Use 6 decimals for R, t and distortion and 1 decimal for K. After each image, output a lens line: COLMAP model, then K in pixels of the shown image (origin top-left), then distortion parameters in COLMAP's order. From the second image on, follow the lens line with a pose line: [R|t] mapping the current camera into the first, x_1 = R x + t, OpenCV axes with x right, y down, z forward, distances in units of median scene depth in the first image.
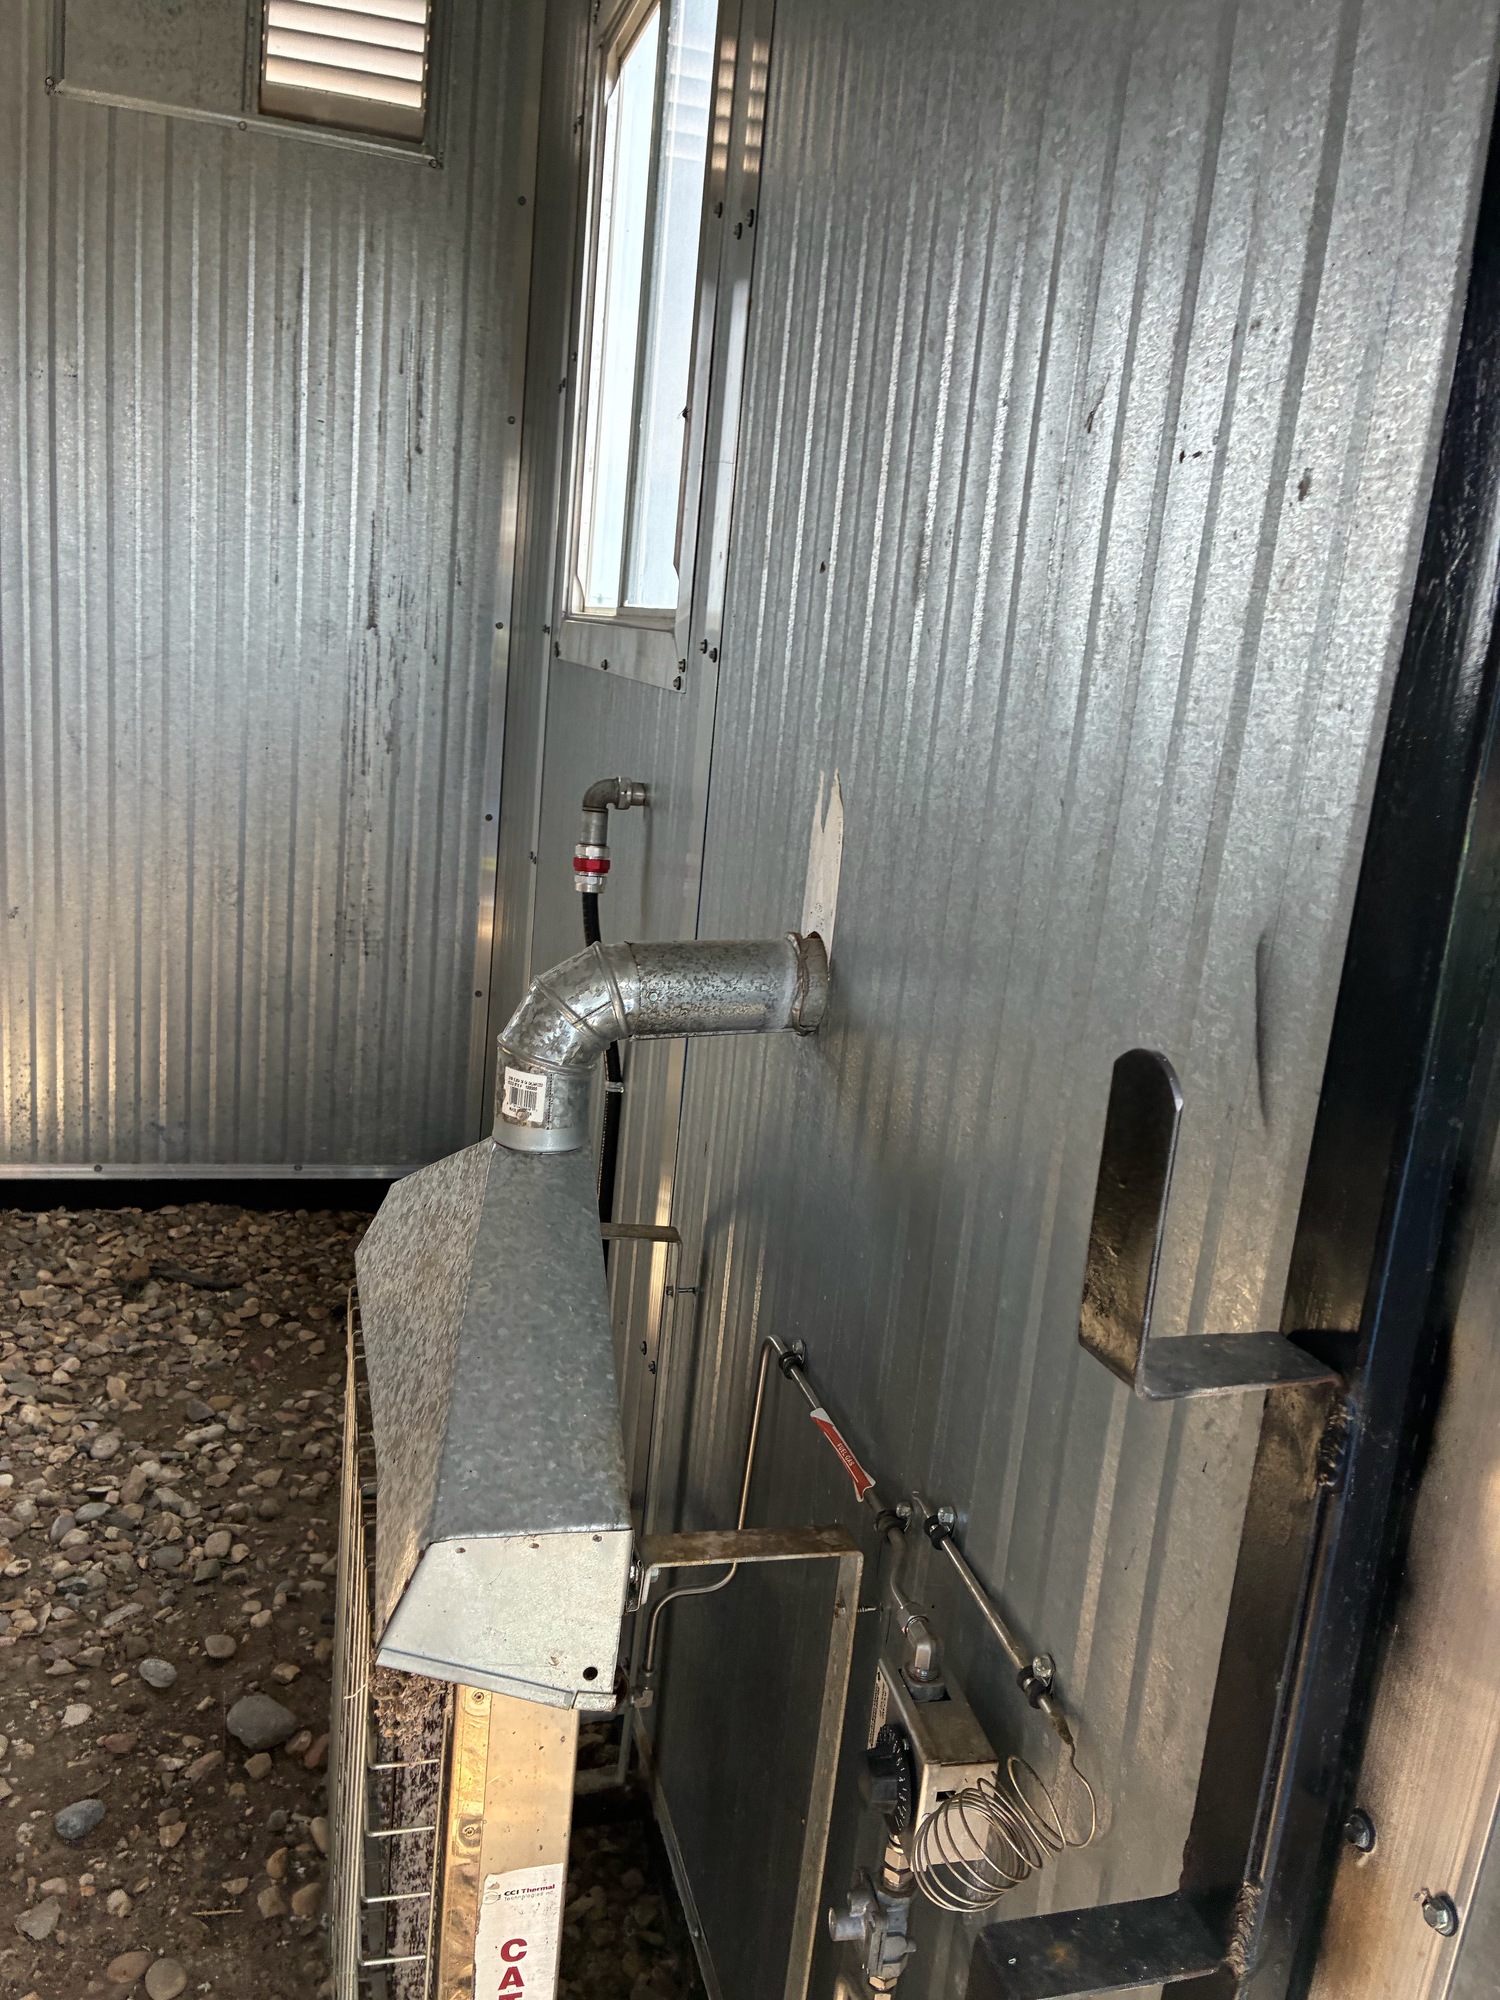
lens RADIAL K [[1508.6, 0, 751.2], [0, 1508.6, 1052.1], [0, 0, 1]] dist [0.041026, -0.038472]
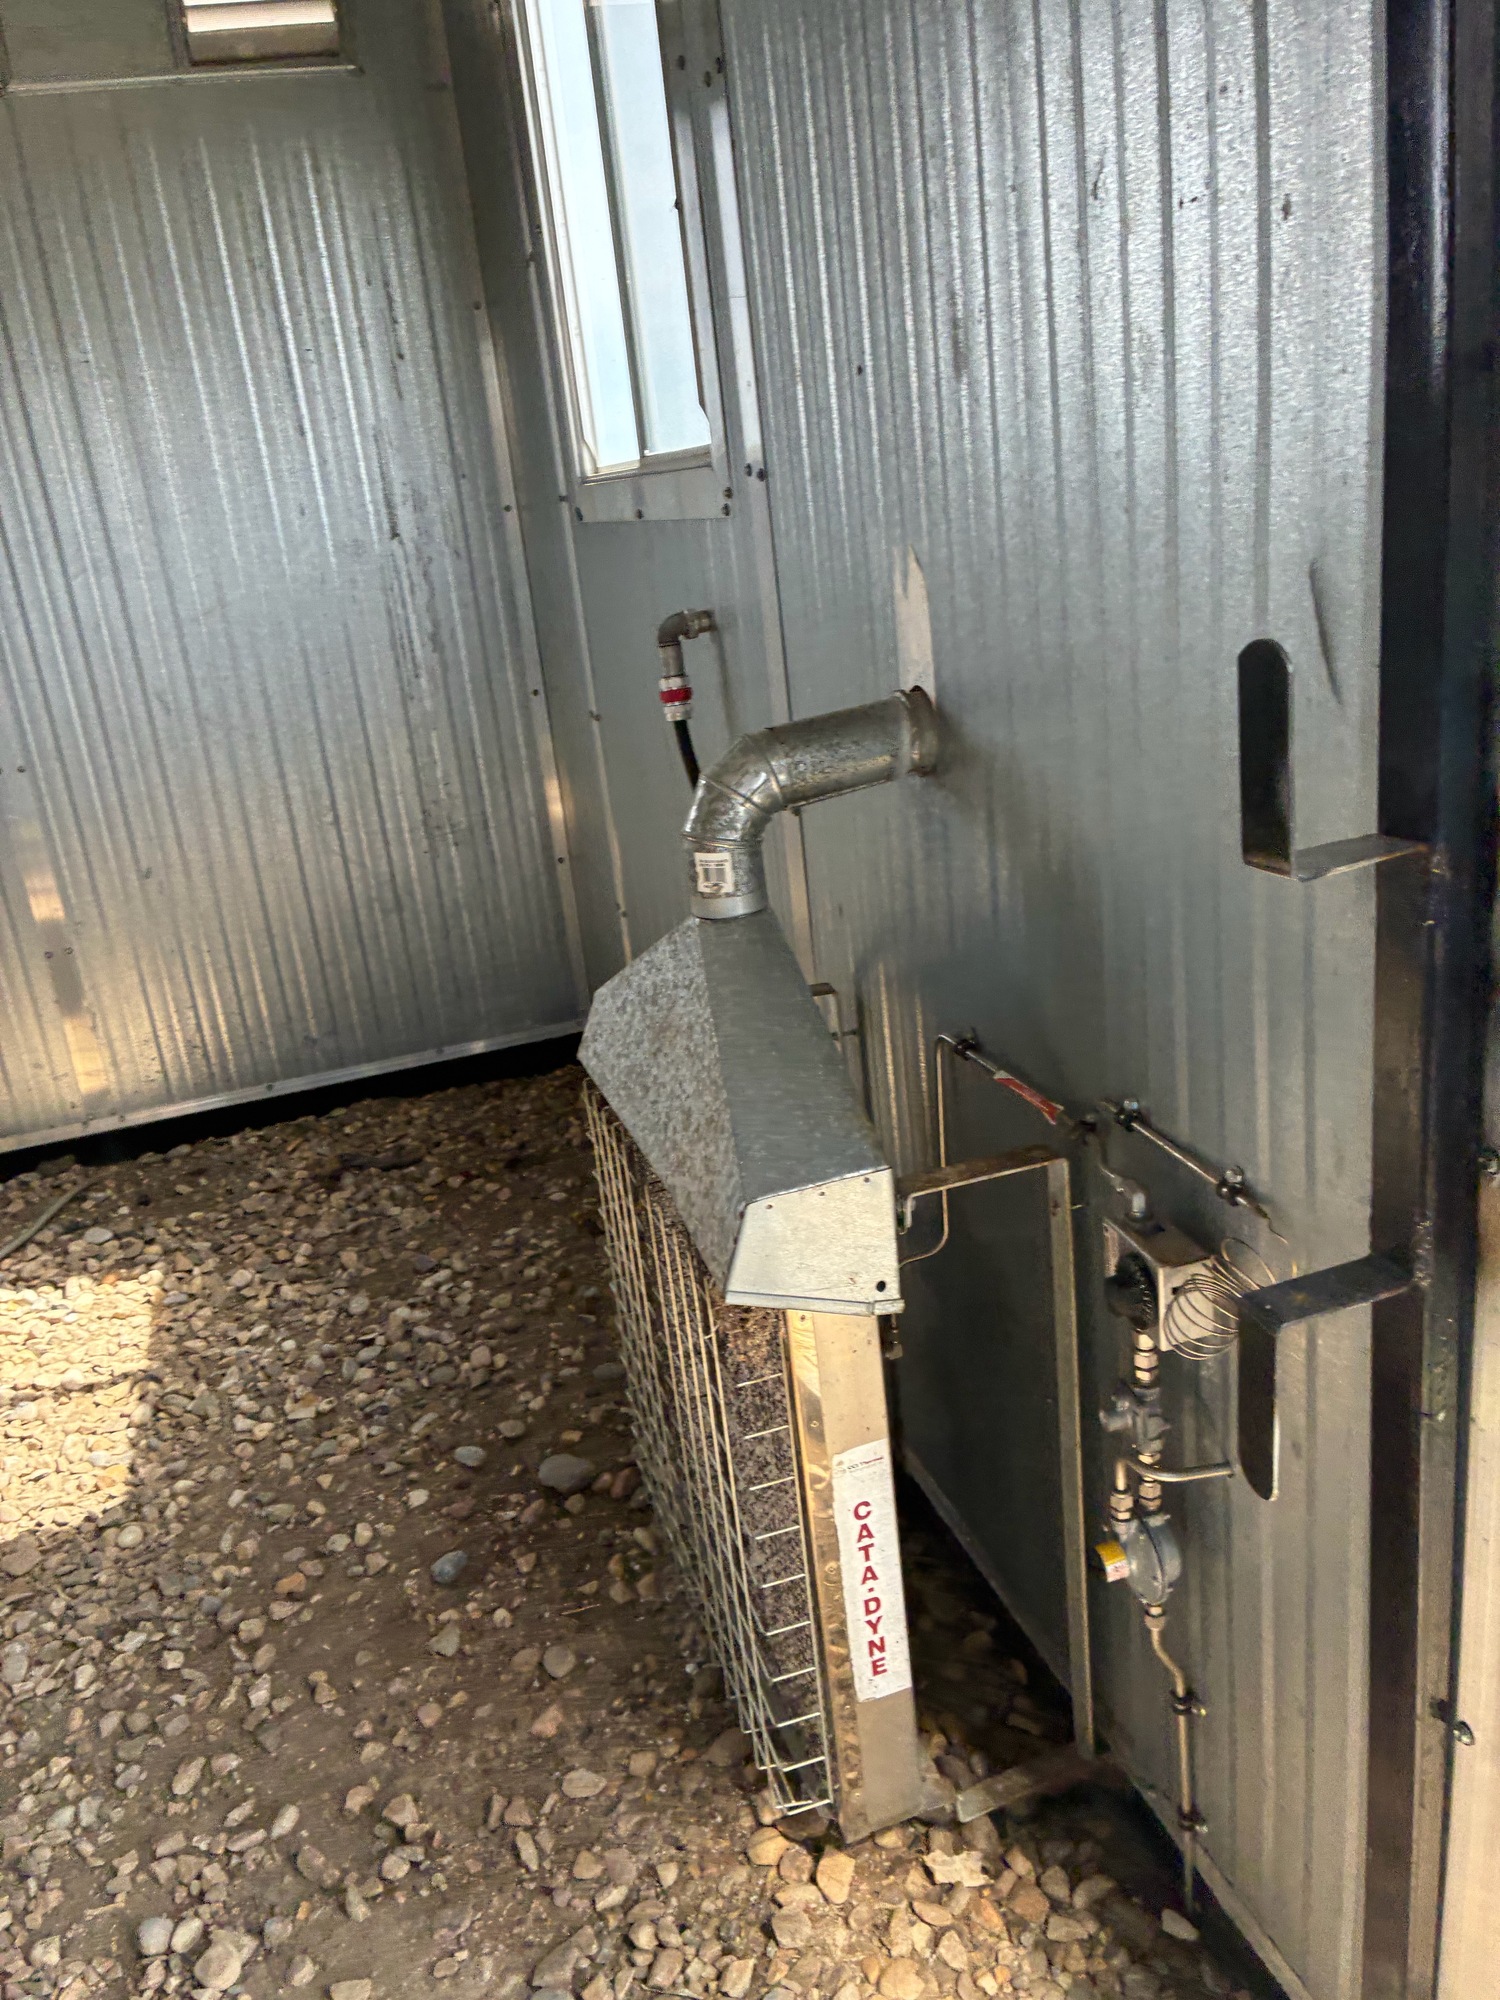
lens RADIAL K [[1508.6, 0, 740.0], [0, 1508.6, 1086.1], [0, 0, 1]] dist [0.041026, -0.038472]
pose [[0.975421, -0.216875, -0.038970, -0.072001], [0.219932, 0.969097, 0.111718, 0.038731], [0.013537, -0.117543, 0.992976, -0.139191]]
